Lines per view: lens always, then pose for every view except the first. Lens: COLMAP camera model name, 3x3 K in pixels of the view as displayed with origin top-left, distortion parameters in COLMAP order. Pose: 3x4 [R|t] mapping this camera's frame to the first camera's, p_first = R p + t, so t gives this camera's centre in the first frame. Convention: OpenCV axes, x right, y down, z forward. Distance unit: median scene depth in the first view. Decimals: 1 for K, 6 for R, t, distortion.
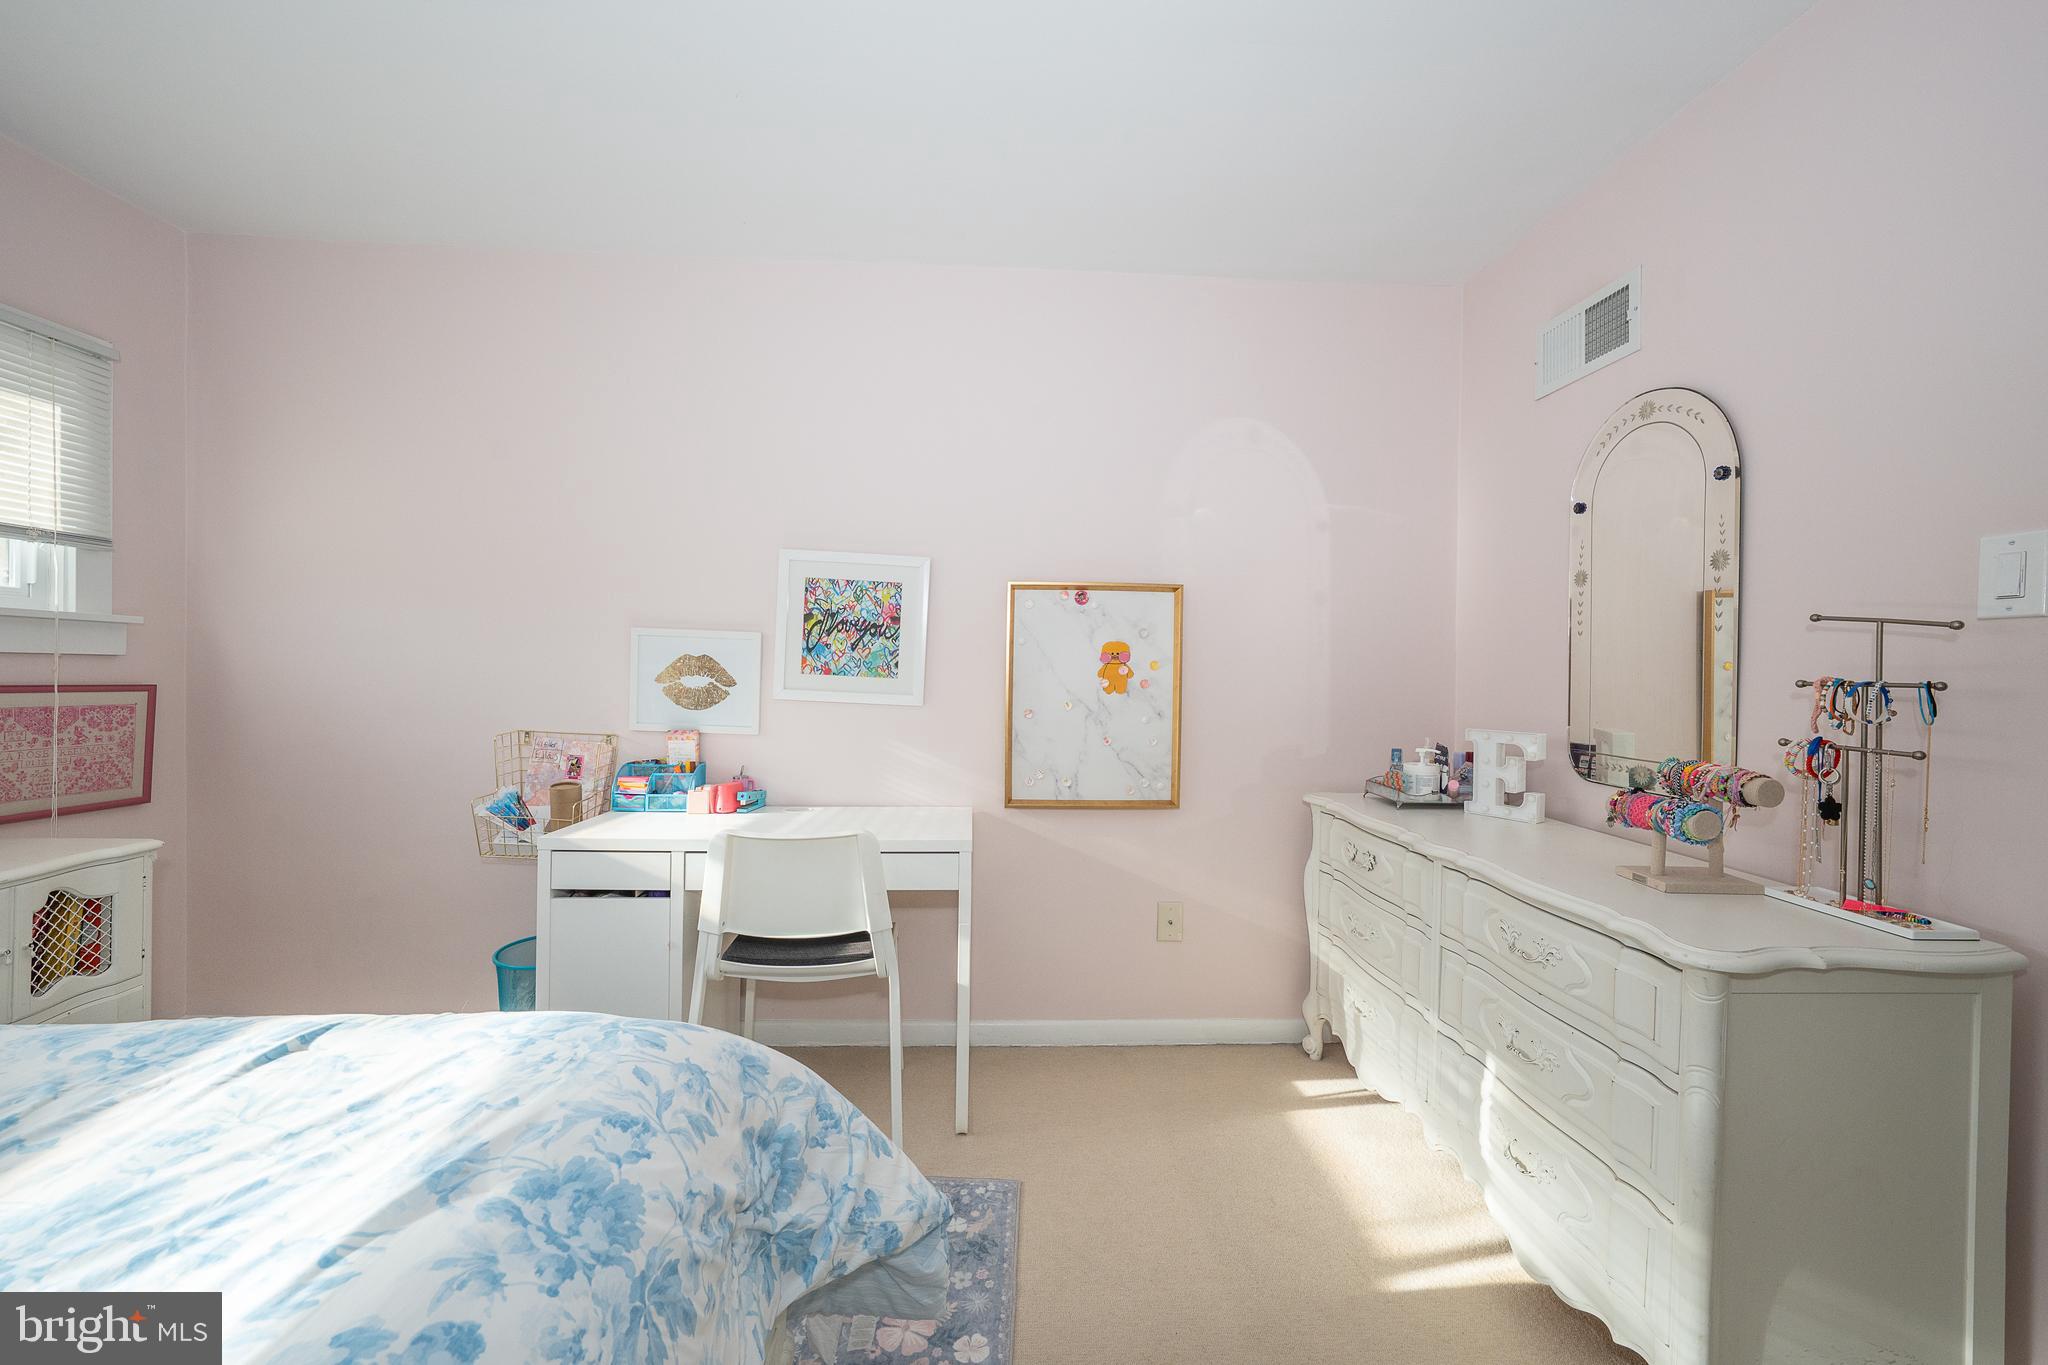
lens RADIAL K [[793.4, 0, 1031.3], [0, 793.4, 684.2], [0, 0, 1]] dist [-0.001730, -0.000008]
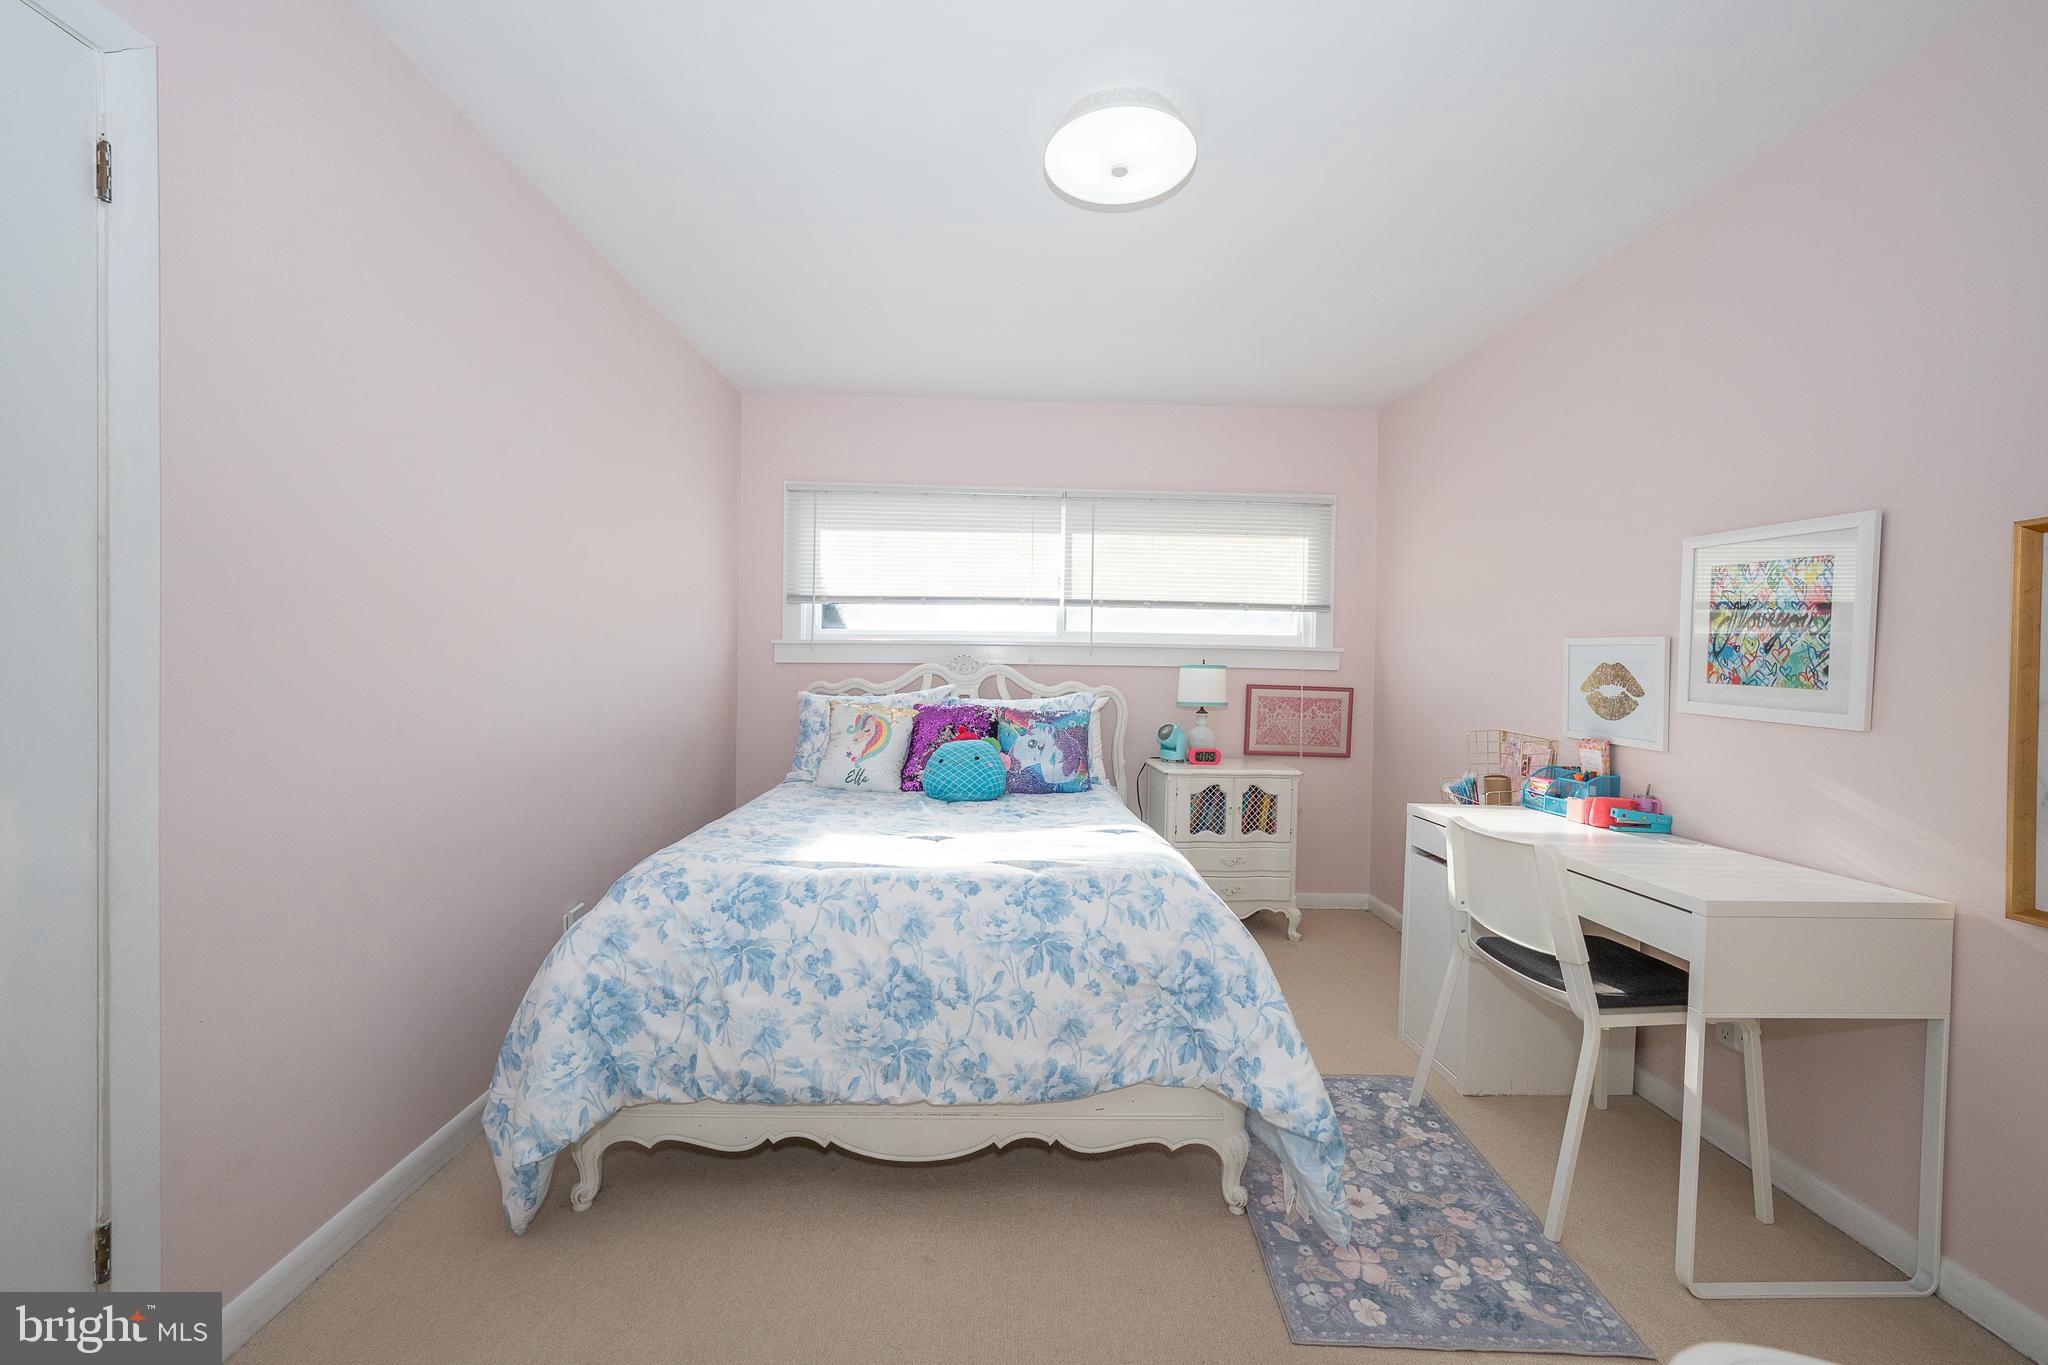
lens RADIAL K [[793.4, 0, 1025.5], [0, 793.4, 678.6], [0, 0, 1]] dist [-0.001730, -0.000008]
pose [[-0.006104, -0.004308, -0.999972, 0.548714], [-0.039682, 0.999204, -0.004063, 0.014012], [0.999194, 0.039657, -0.006270, 0.292831]]
